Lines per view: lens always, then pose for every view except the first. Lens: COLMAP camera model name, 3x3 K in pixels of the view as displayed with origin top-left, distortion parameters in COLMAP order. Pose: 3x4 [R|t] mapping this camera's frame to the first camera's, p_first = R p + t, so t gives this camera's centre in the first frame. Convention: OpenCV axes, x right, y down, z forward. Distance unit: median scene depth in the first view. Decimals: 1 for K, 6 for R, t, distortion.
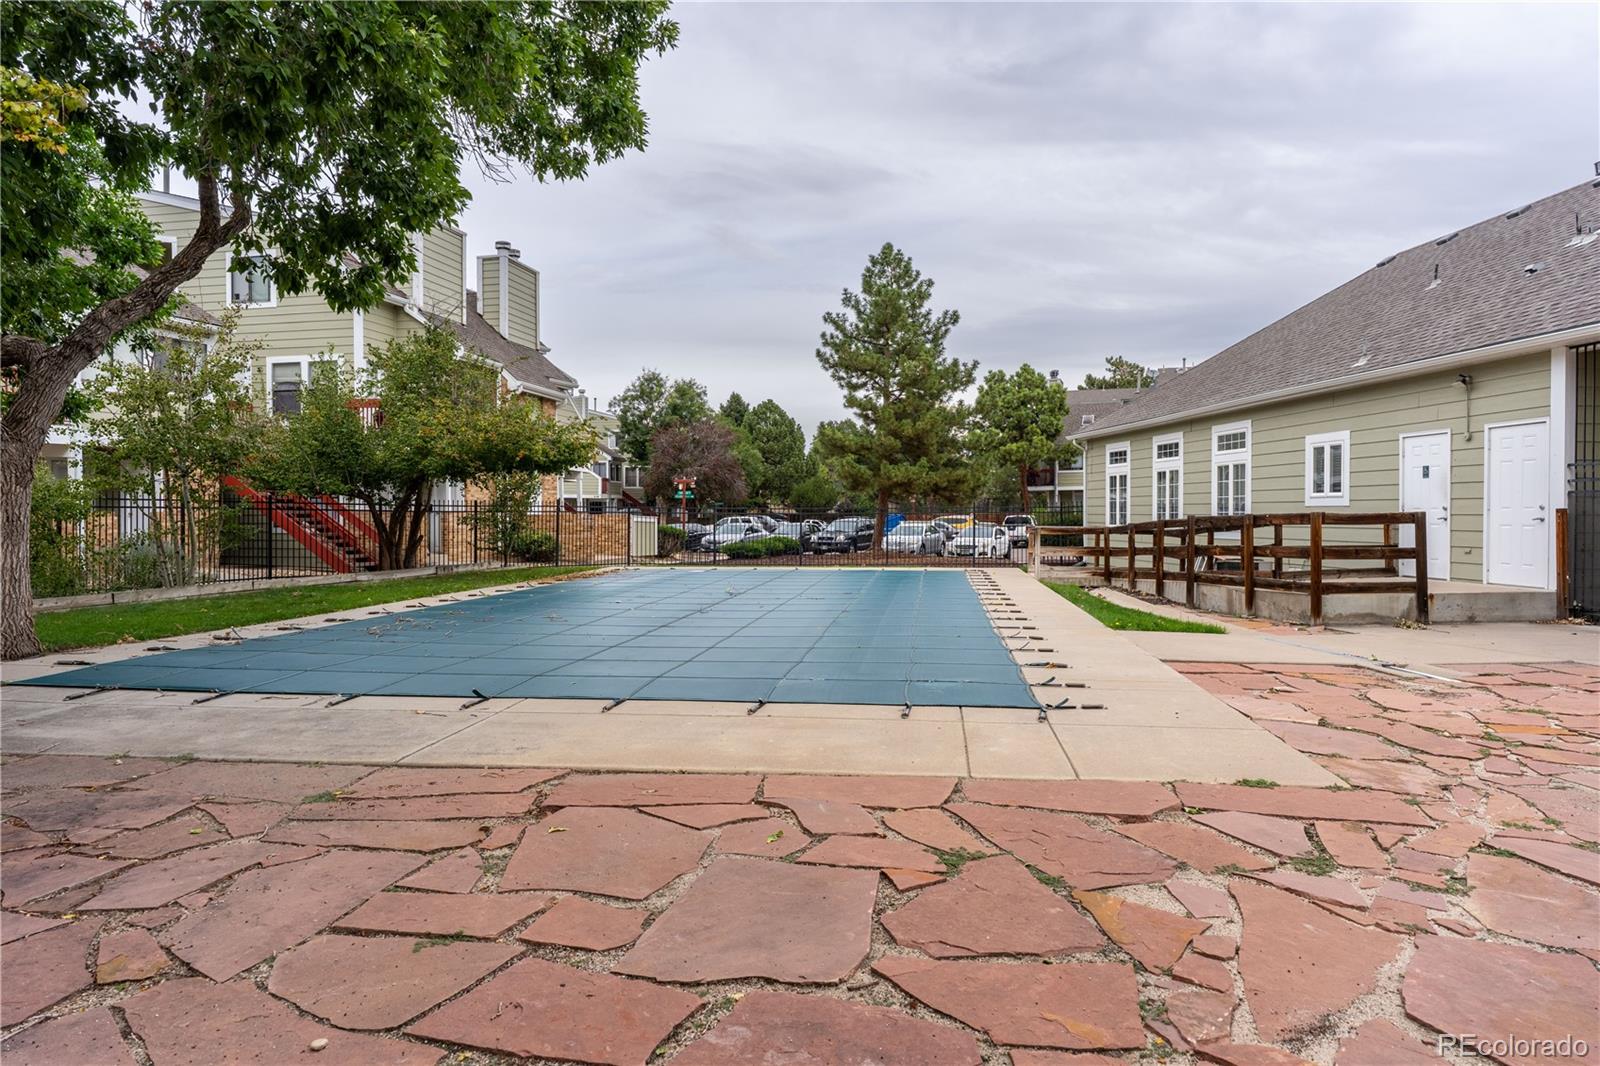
lens RADIAL K [[1043.3, 0, 800.0], [0, 1043.3, 533.0], [0, 0, 1]] dist [-0.000836, 0.000264]
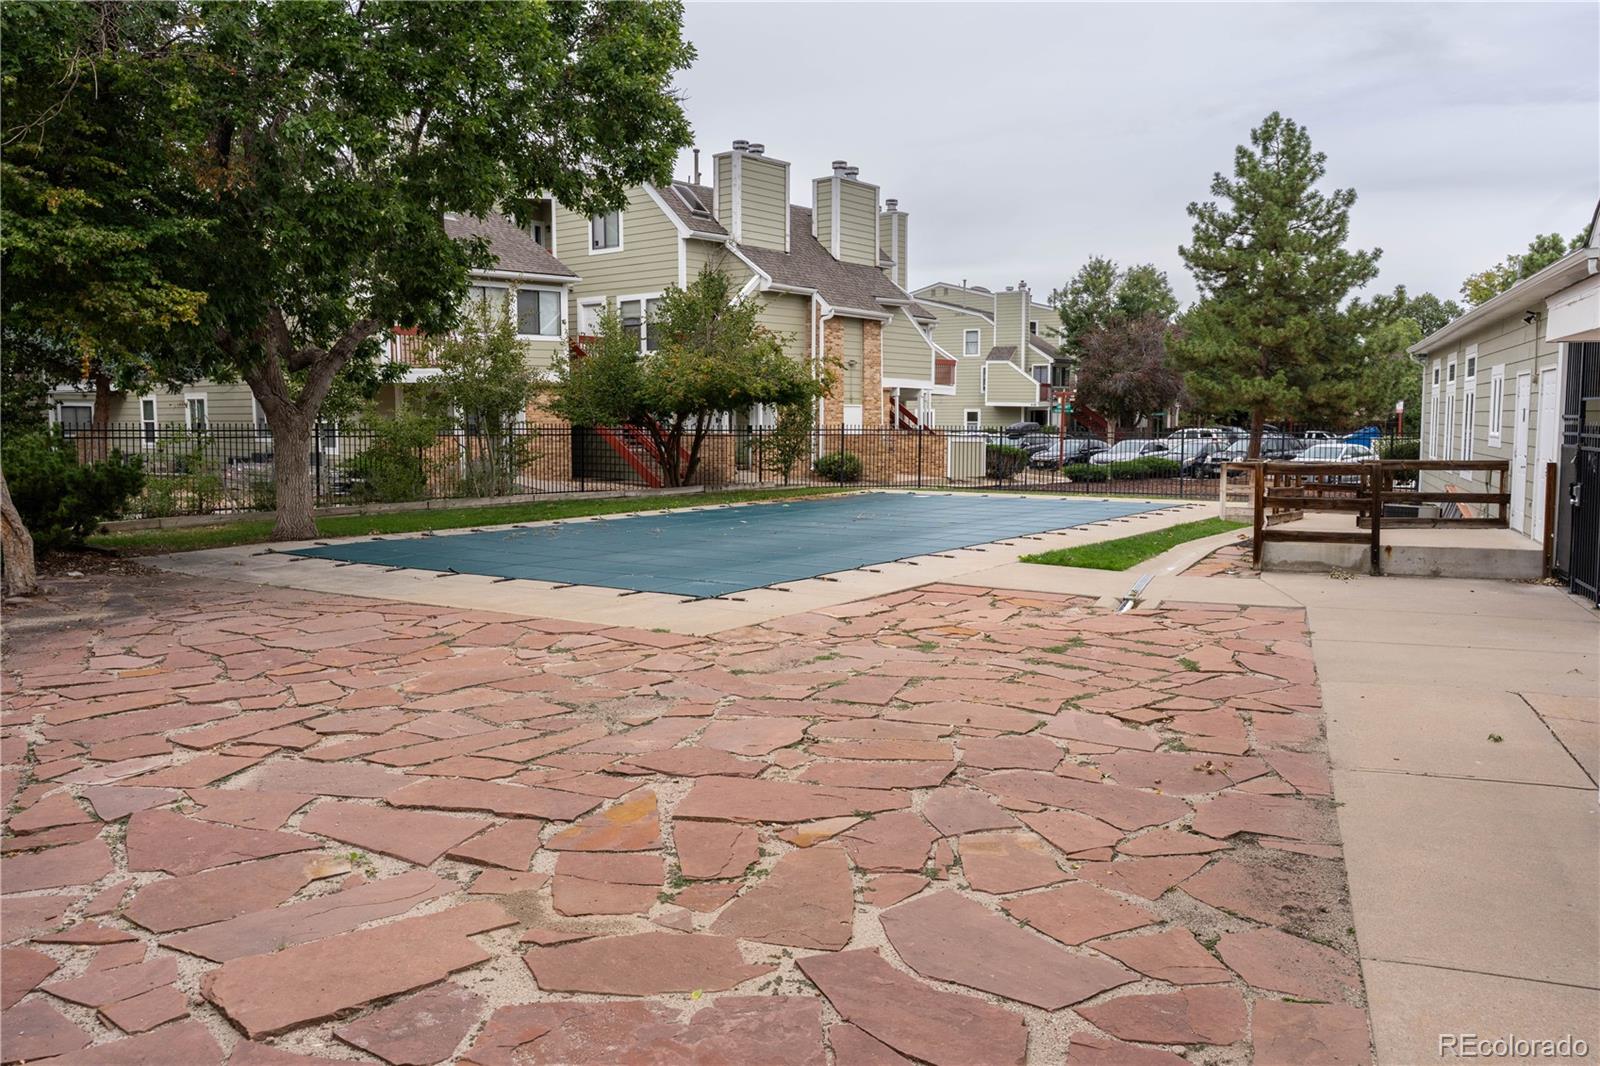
lens RADIAL K [[1293.8, 0, 799.9], [0, 1293.8, 533.0], [0, 0, 1]] dist [0.010541, 0.003253]
pose [[0.886684, 0.043812, -0.460296, 0.304384], [-0.009066, 0.996957, 0.077428, -0.020387], [0.462287, -0.064481, 0.884383, -0.162510]]
